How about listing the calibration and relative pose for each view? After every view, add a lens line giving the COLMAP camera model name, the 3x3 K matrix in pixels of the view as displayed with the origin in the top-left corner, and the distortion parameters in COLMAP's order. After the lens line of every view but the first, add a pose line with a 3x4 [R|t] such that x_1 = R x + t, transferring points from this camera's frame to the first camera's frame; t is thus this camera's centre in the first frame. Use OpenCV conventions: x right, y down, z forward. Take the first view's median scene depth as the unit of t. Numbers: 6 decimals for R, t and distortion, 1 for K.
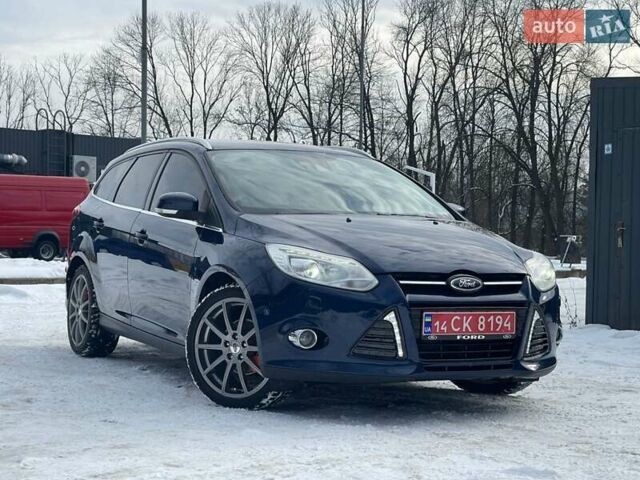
lens RADIAL K [[1201.6, 0, 330.3], [0, 1201.6, 246.7], [0, 0, 1]] dist [0.223925, 0.000000]
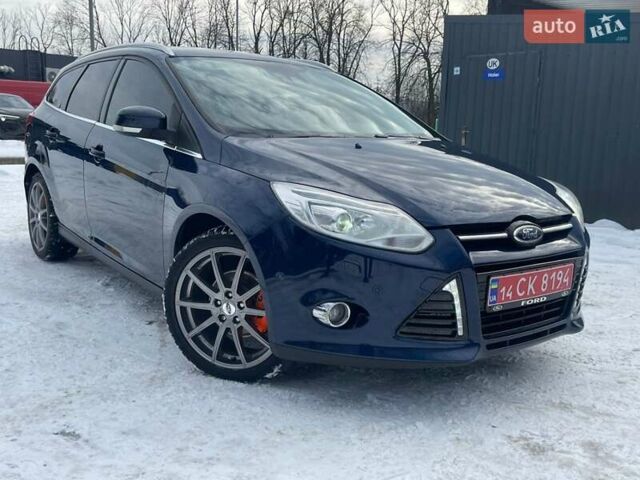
lens RADIAL K [[661.6, 0, 323.8], [0, 661.6, 244.8], [0, 0, 1]] dist [0.038415, 0.000000]
pose [[0.985211, -0.020173, 0.170156, -0.089183], [-0.009911, 0.984674, 0.174123, -0.034804], [-0.171061, -0.173234, 0.969911, 0.558887]]
